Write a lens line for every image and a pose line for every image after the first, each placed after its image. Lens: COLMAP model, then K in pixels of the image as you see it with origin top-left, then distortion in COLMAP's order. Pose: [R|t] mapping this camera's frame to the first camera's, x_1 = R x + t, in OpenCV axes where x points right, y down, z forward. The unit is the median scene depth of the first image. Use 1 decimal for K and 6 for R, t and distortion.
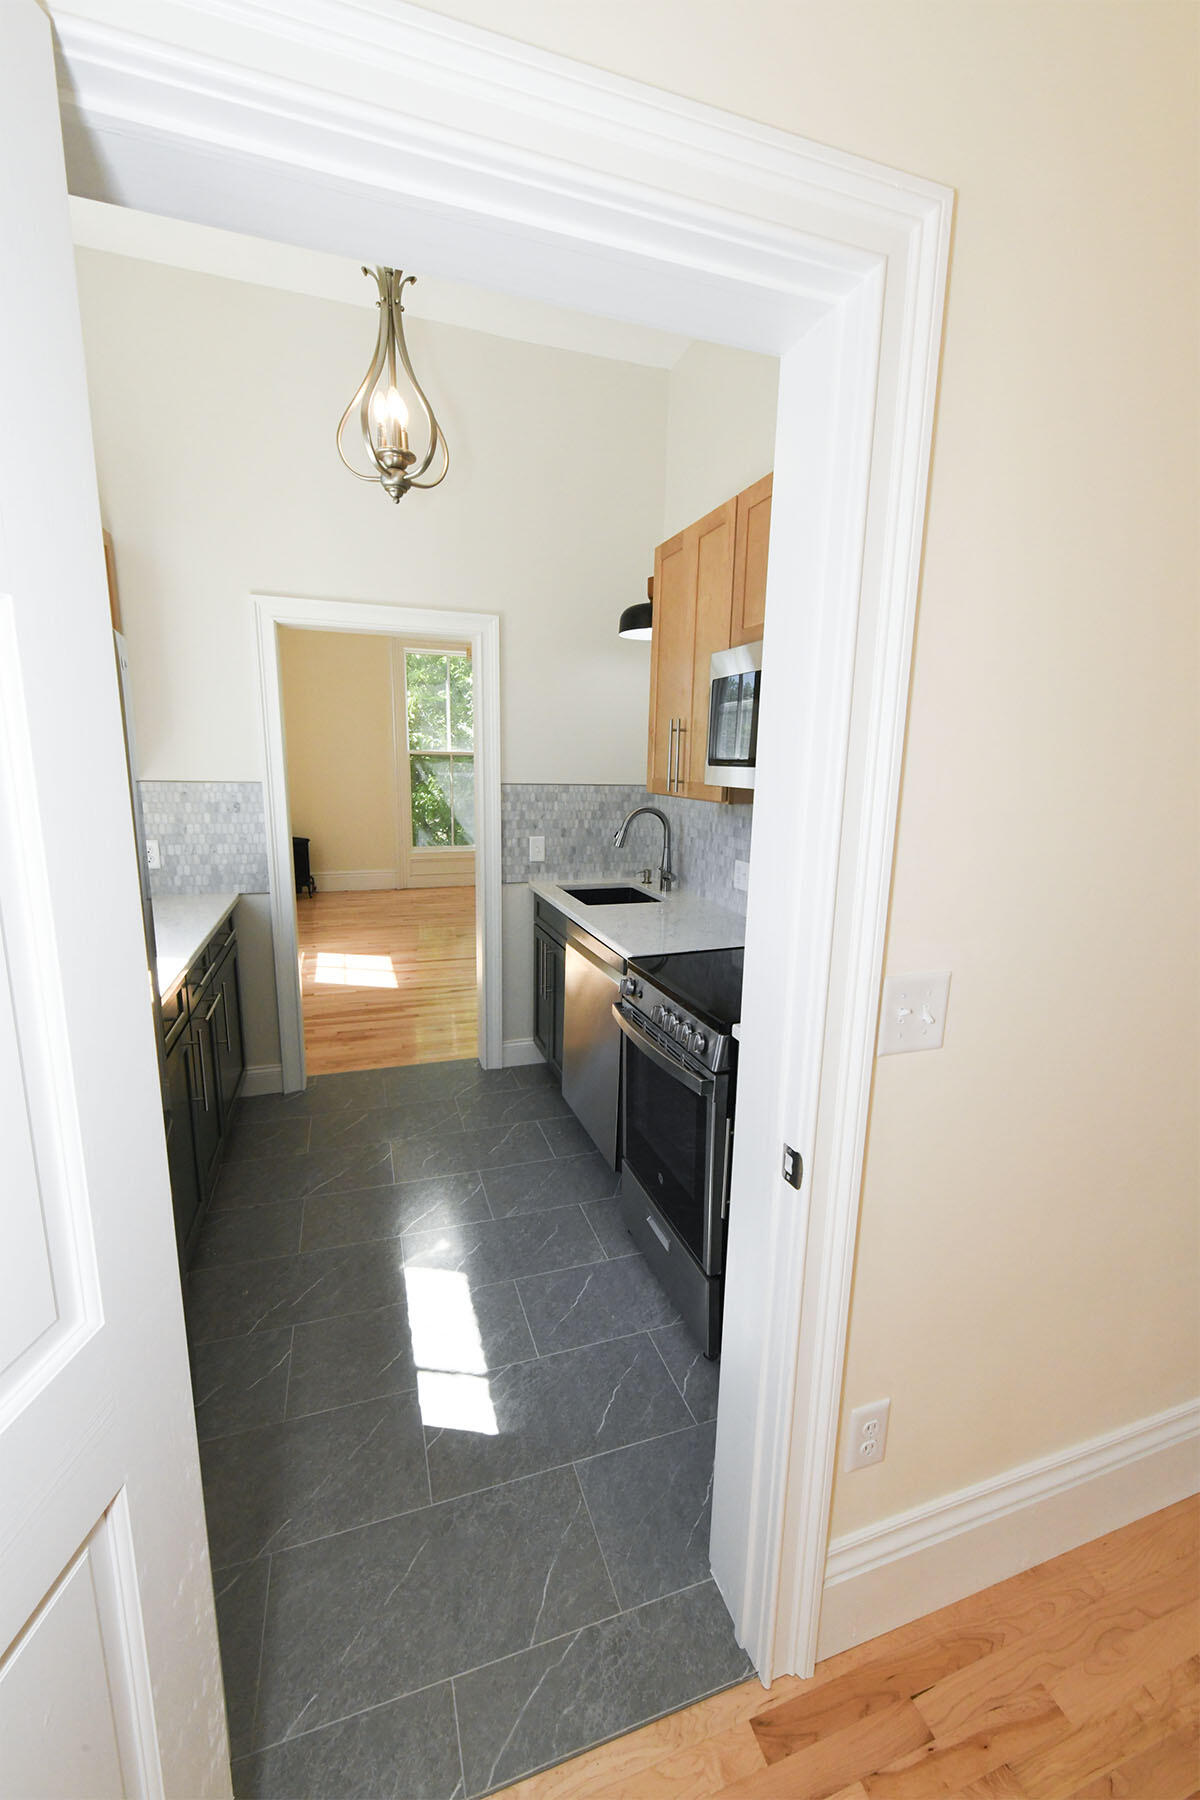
lens RADIAL K [[723.8, 0, 599.4], [0, 723.8, 895.6], [0, 0, 1]] dist [-0.024995, -0.000396]
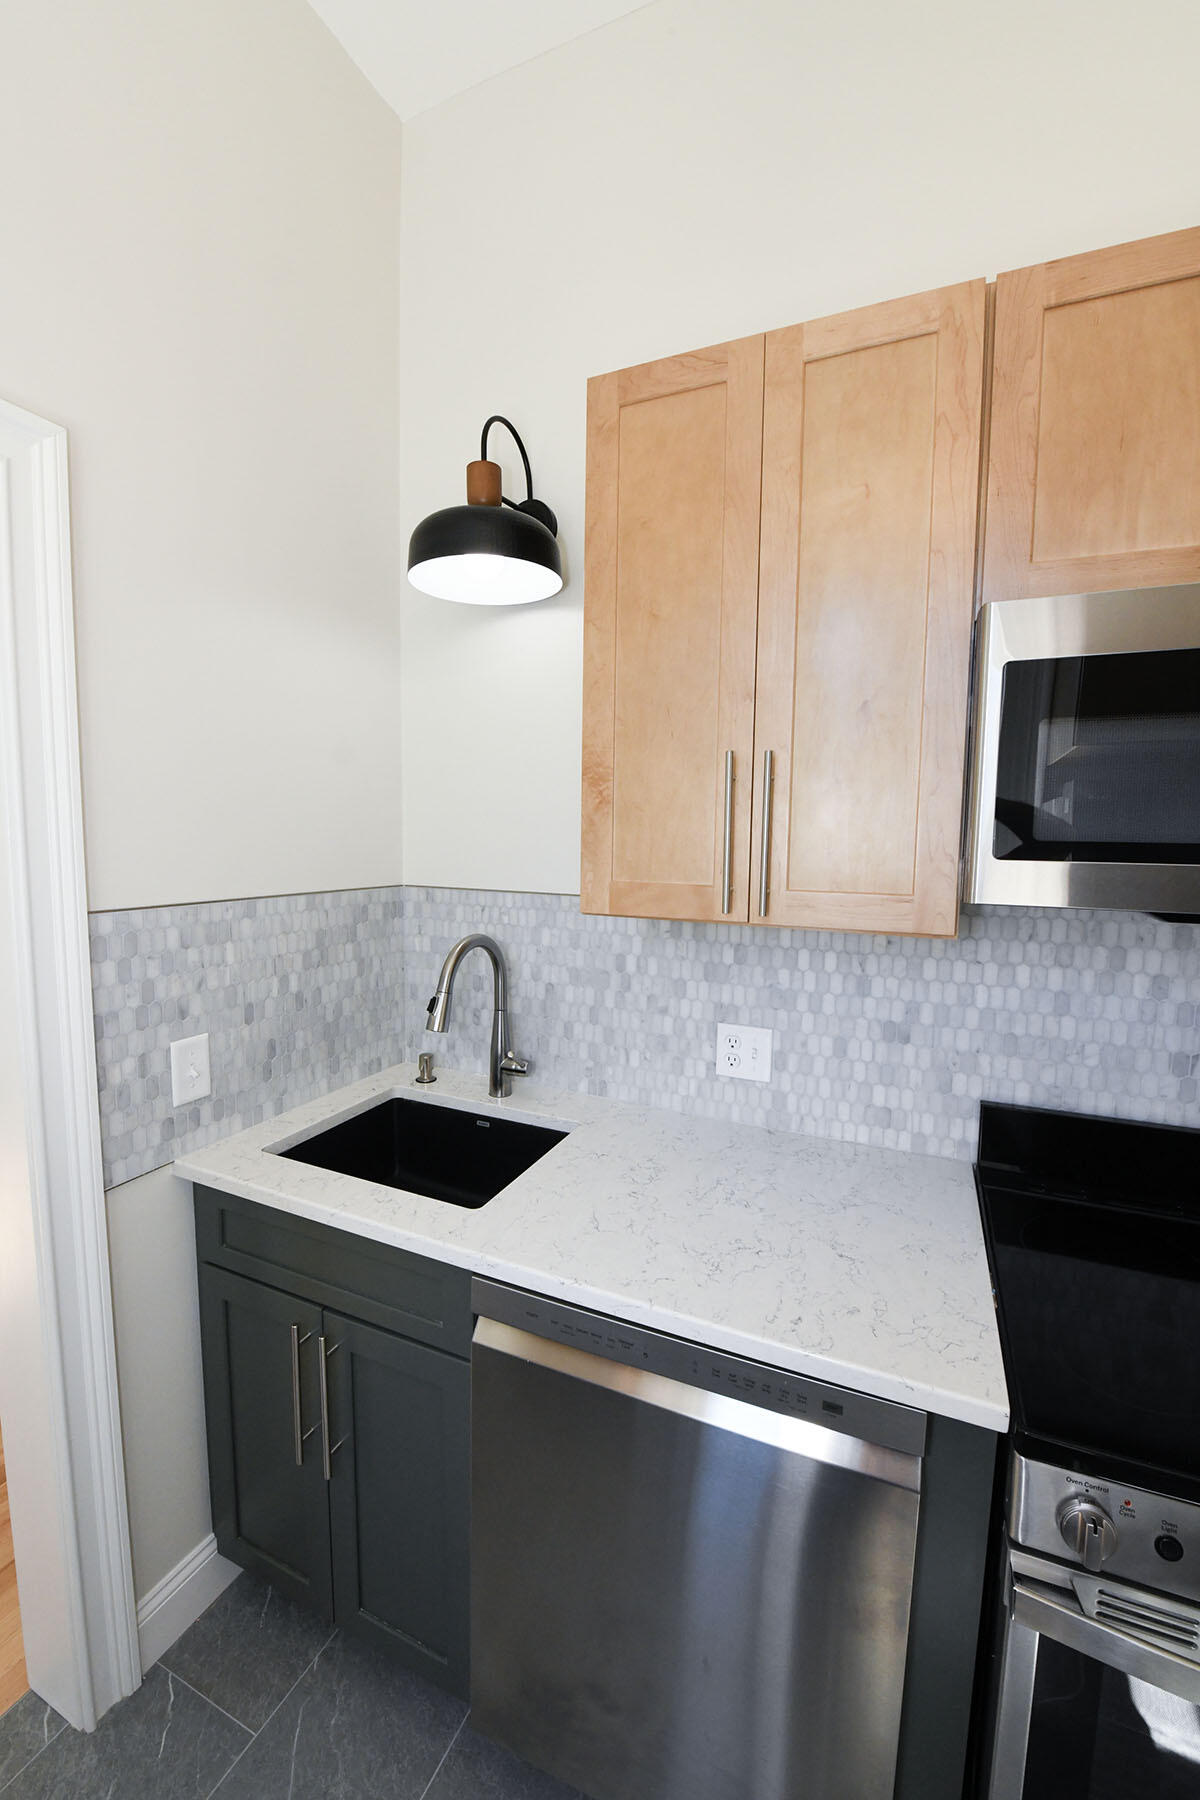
lens RADIAL K [[723.8, 0, 601.3], [0, 723.8, 900.0], [0, 0, 1]] dist [-0.024995, -0.000396]
pose [[0.679505, -0.079266, 0.729376, -0.211328], [0.134207, 0.990801, -0.017353, -0.119275], [-0.721291, 0.109679, 0.683893, 0.577069]]
